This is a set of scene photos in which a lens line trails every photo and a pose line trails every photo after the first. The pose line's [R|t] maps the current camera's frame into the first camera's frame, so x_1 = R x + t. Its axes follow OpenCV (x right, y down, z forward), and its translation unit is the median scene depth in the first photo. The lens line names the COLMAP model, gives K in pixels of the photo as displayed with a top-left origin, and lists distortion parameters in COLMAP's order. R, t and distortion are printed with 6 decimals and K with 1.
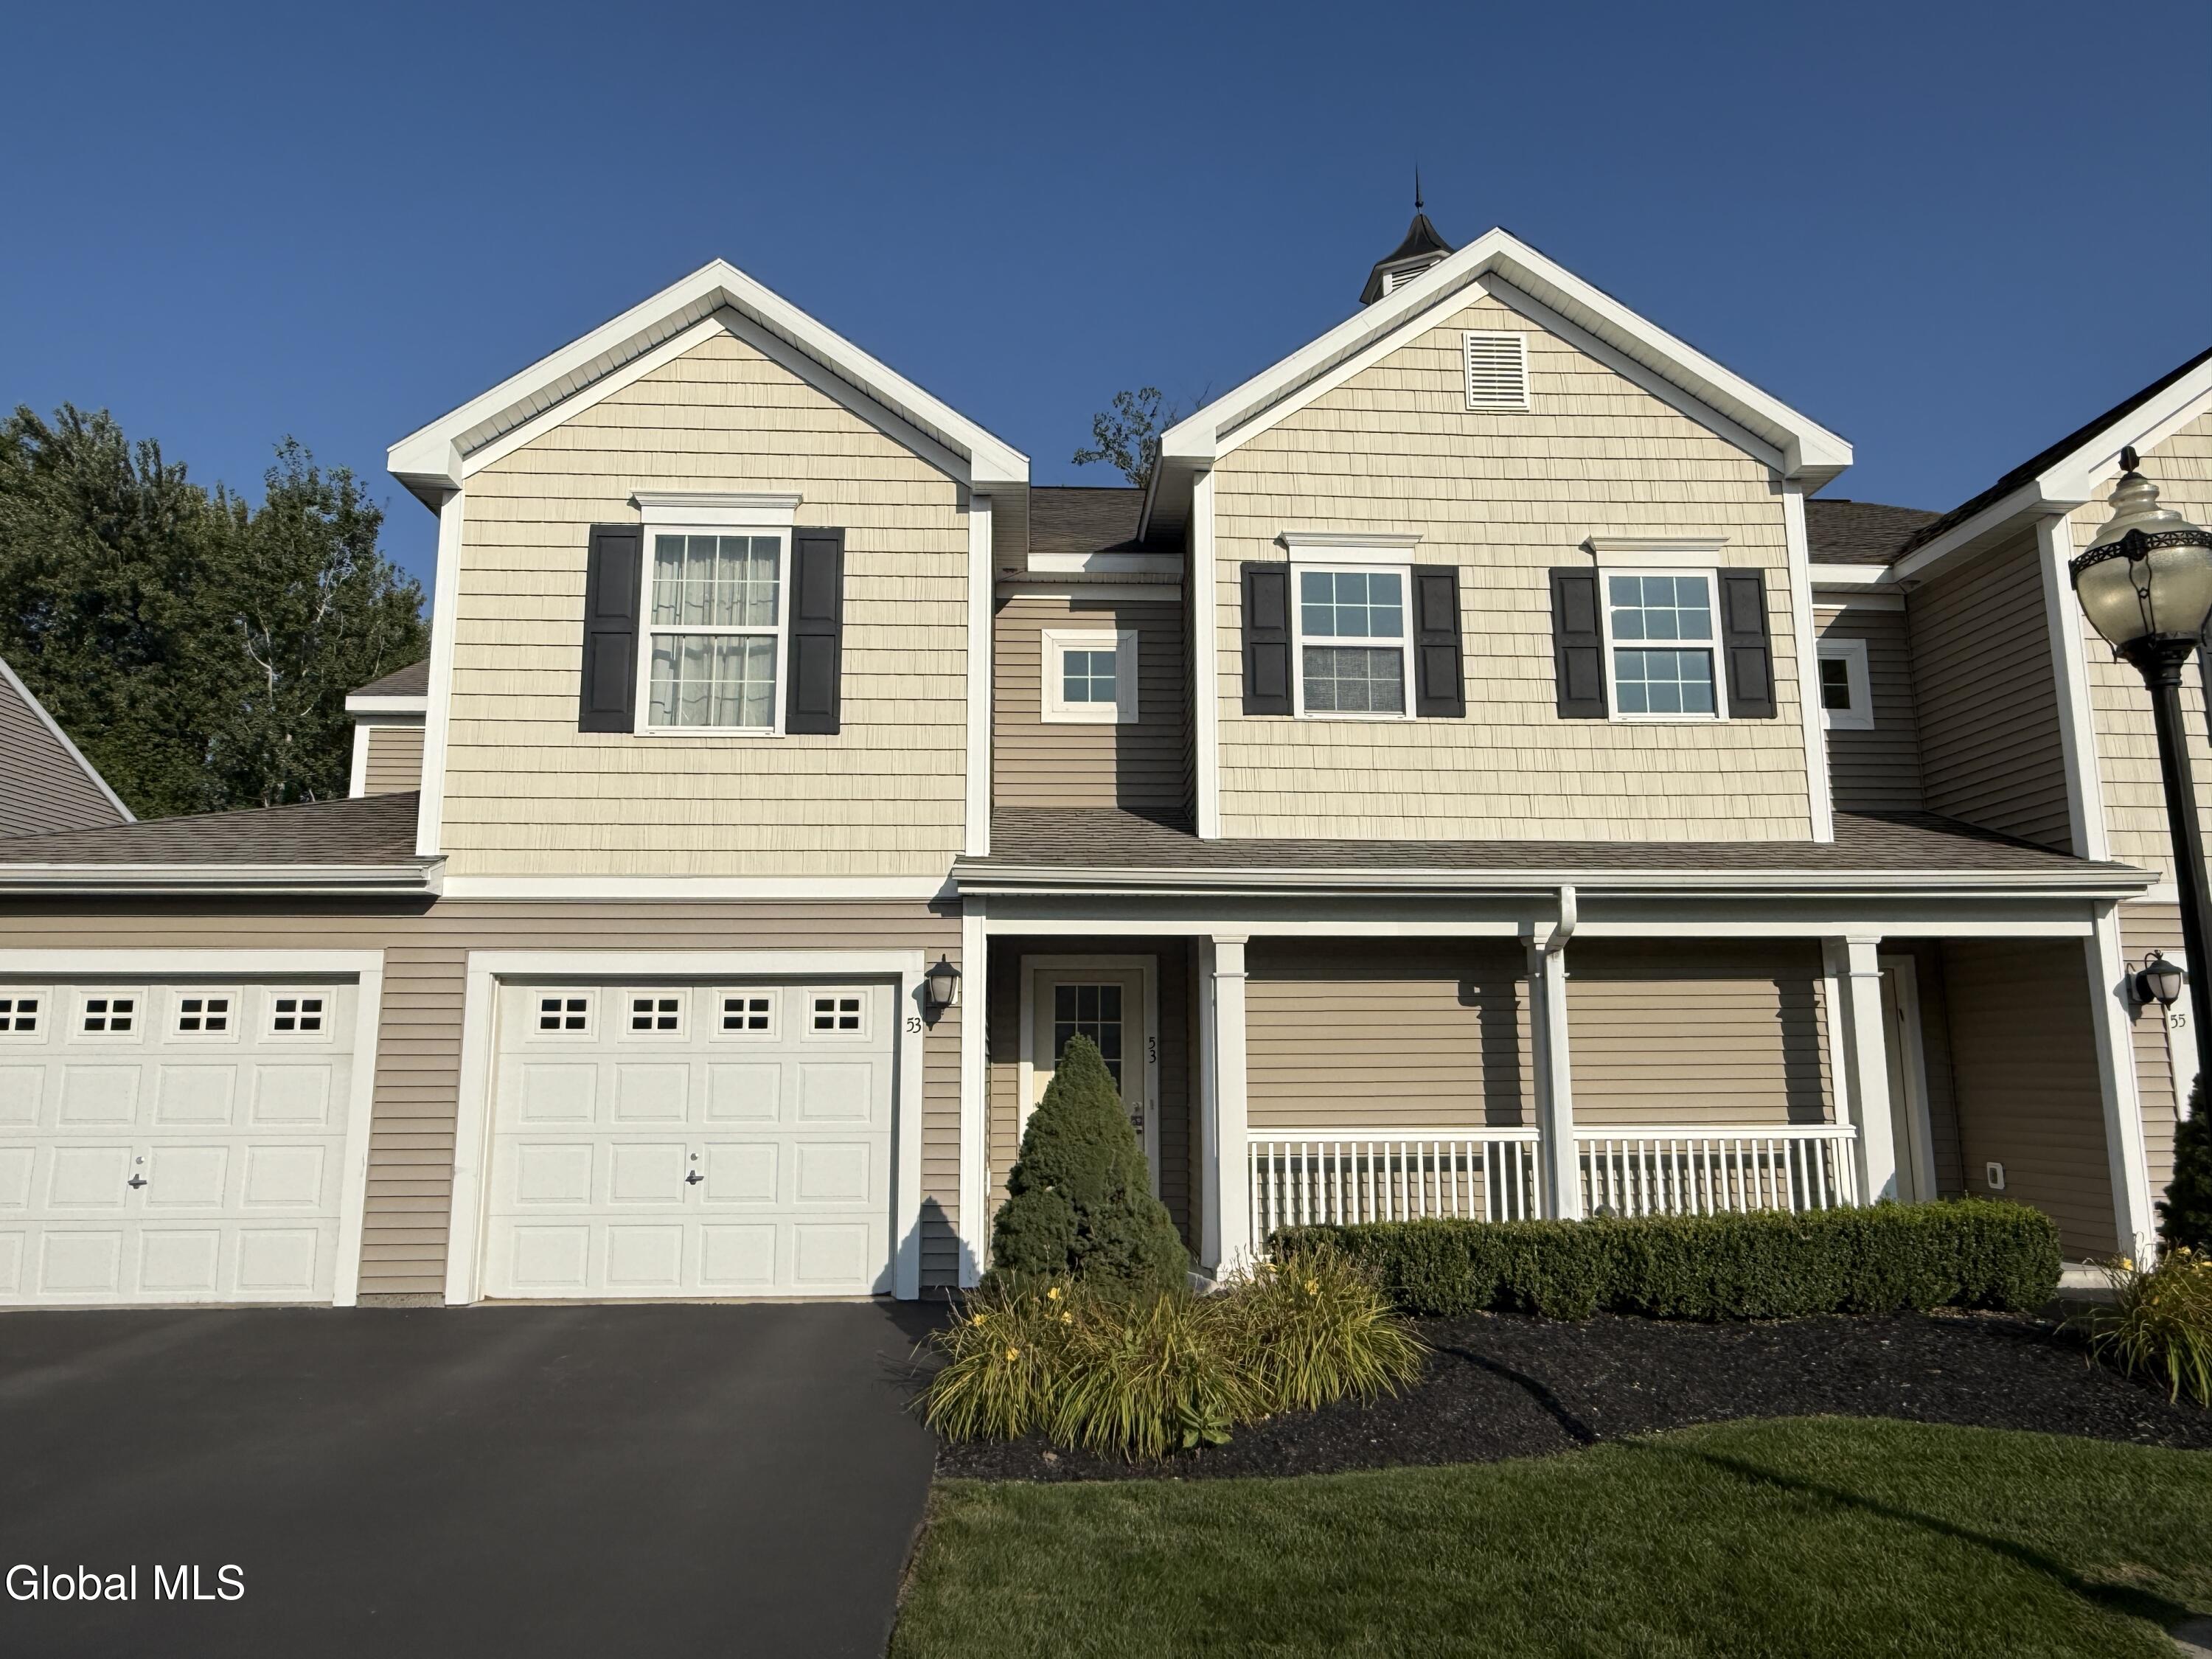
lens RADIAL K [[1465.0, 0, 1106.0], [0, 1465.0, 829.5], [0, 0, 1]] dist [0.000692, 0.001006]
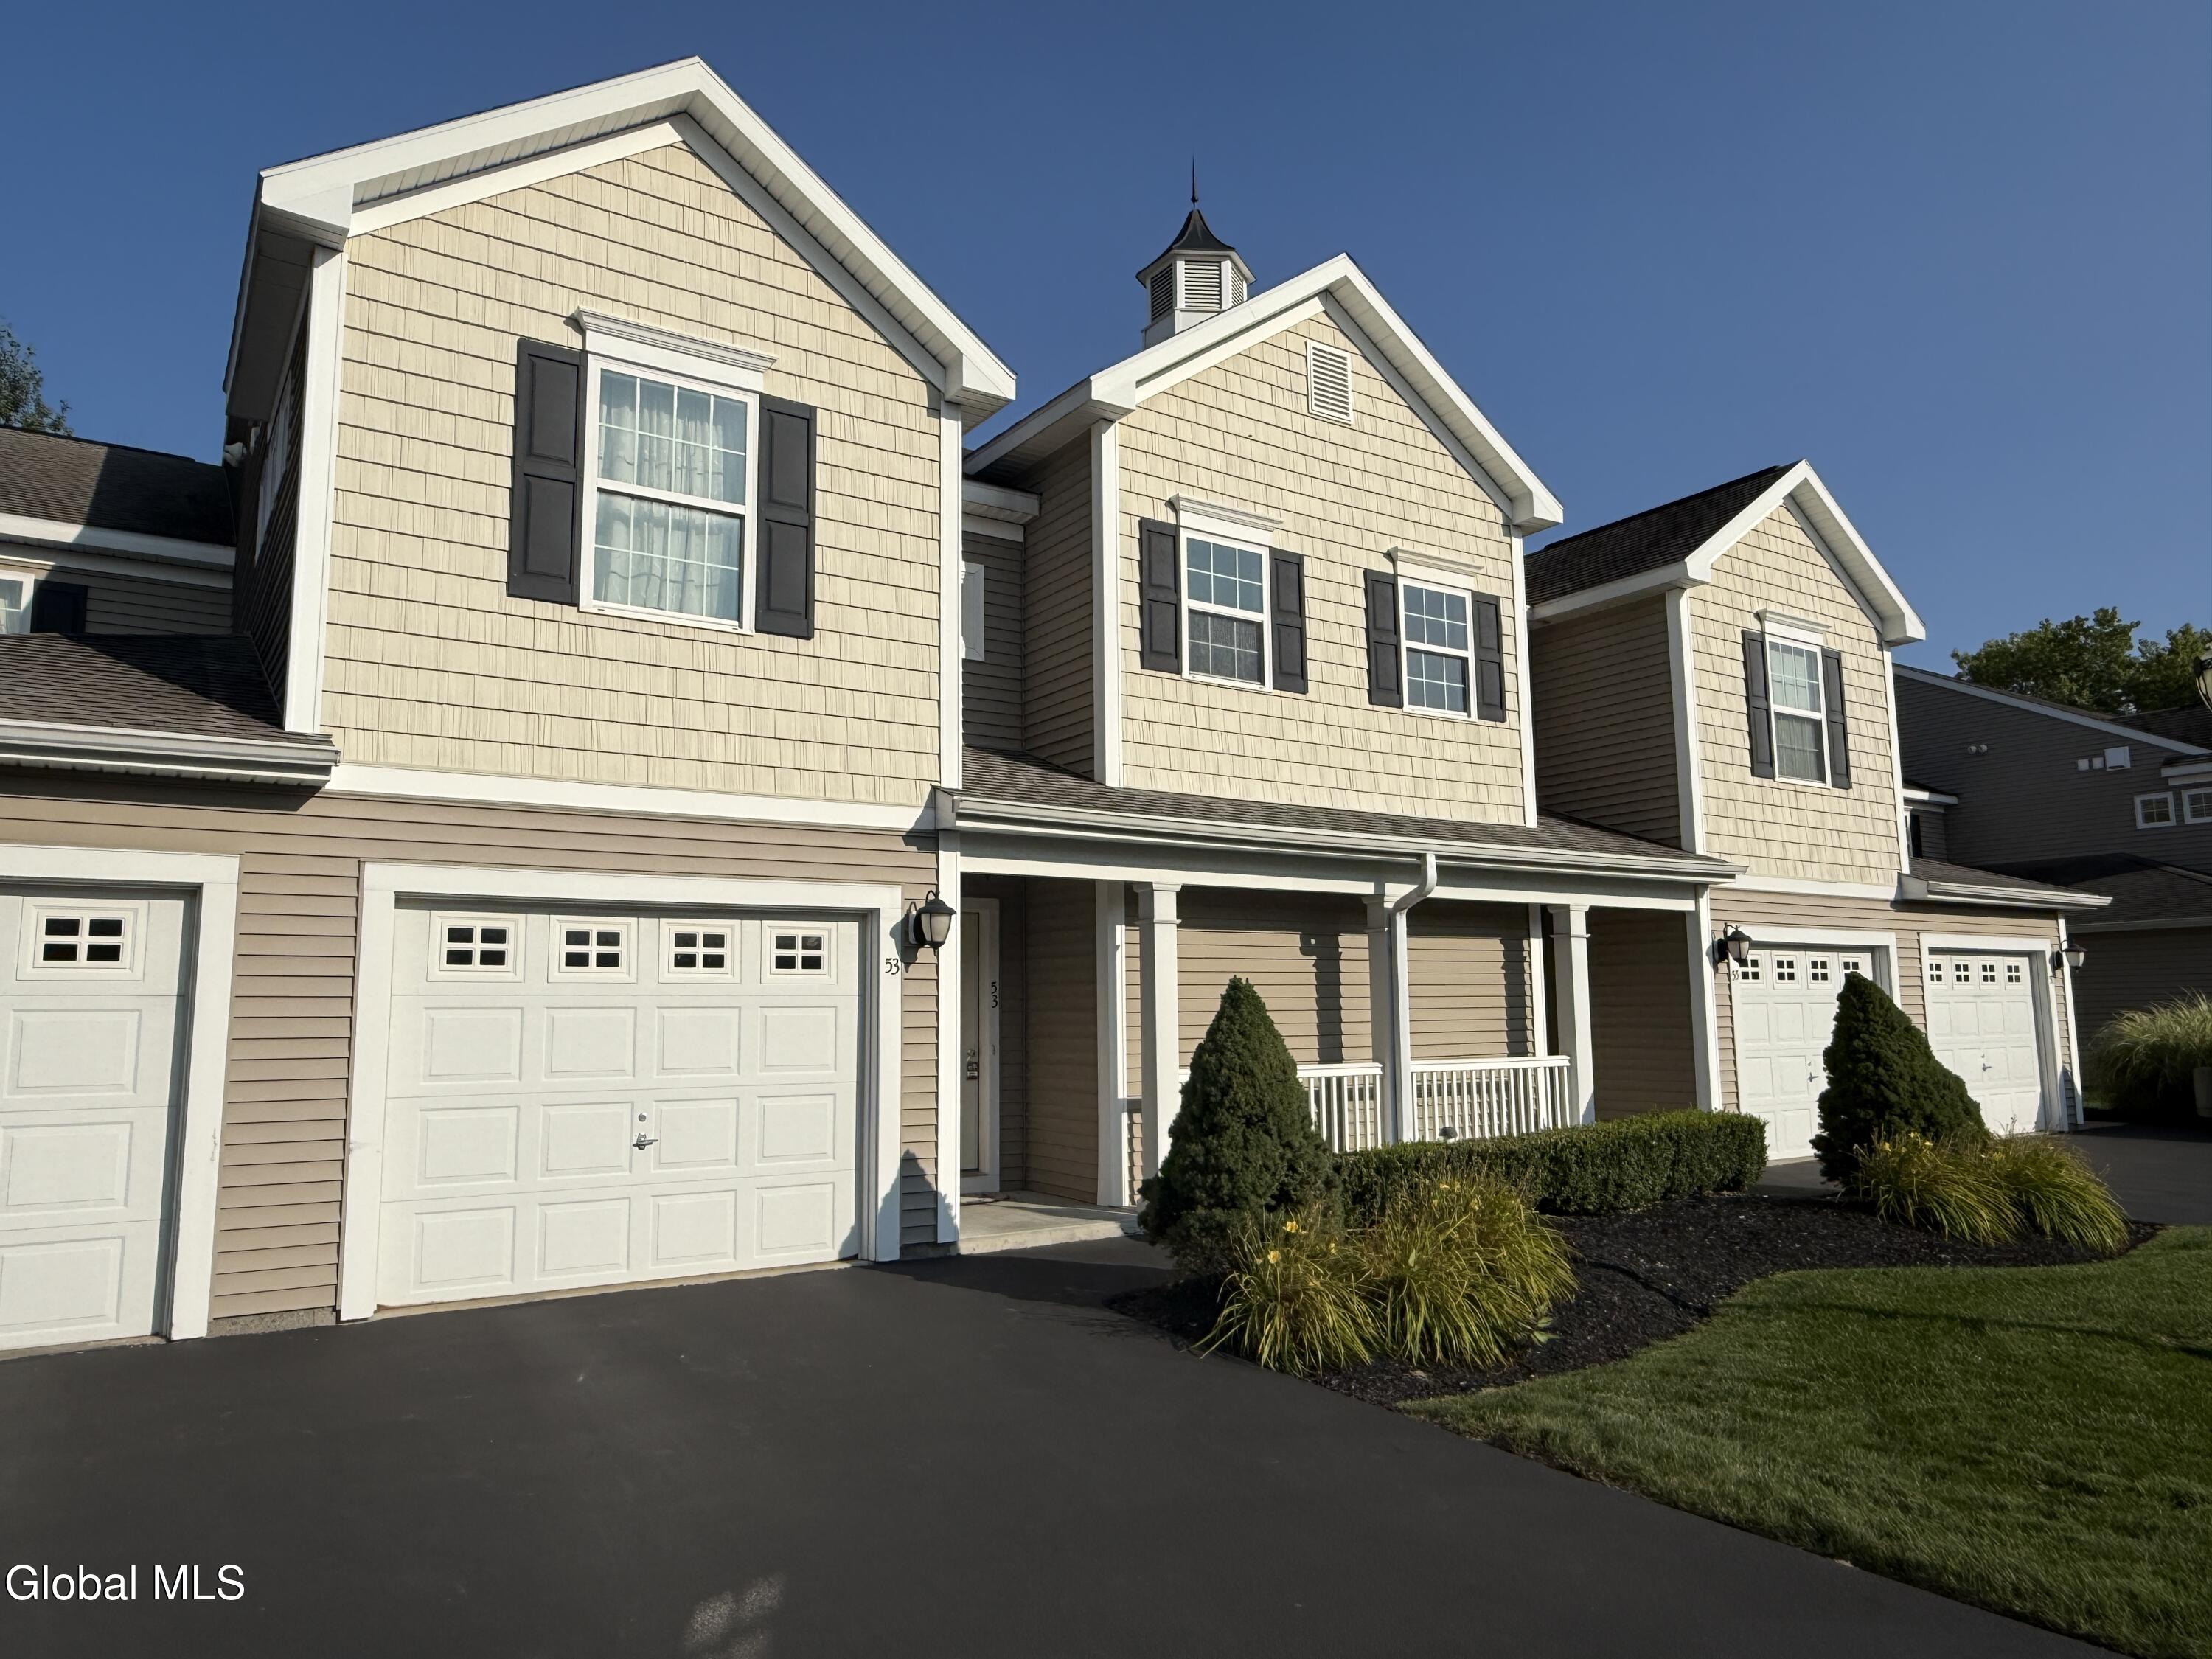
lens RADIAL K [[1465.0, 0, 1106.0], [0, 1465.0, 829.5], [0, 0, 1]] dist [0.000692, 0.001006]
pose [[0.856736, 0.060929, 0.512143, -0.472381], [-0.077442, 0.996937, 0.010944, 0.026051], [-0.509907, -0.049038, 0.858831, 0.136492]]
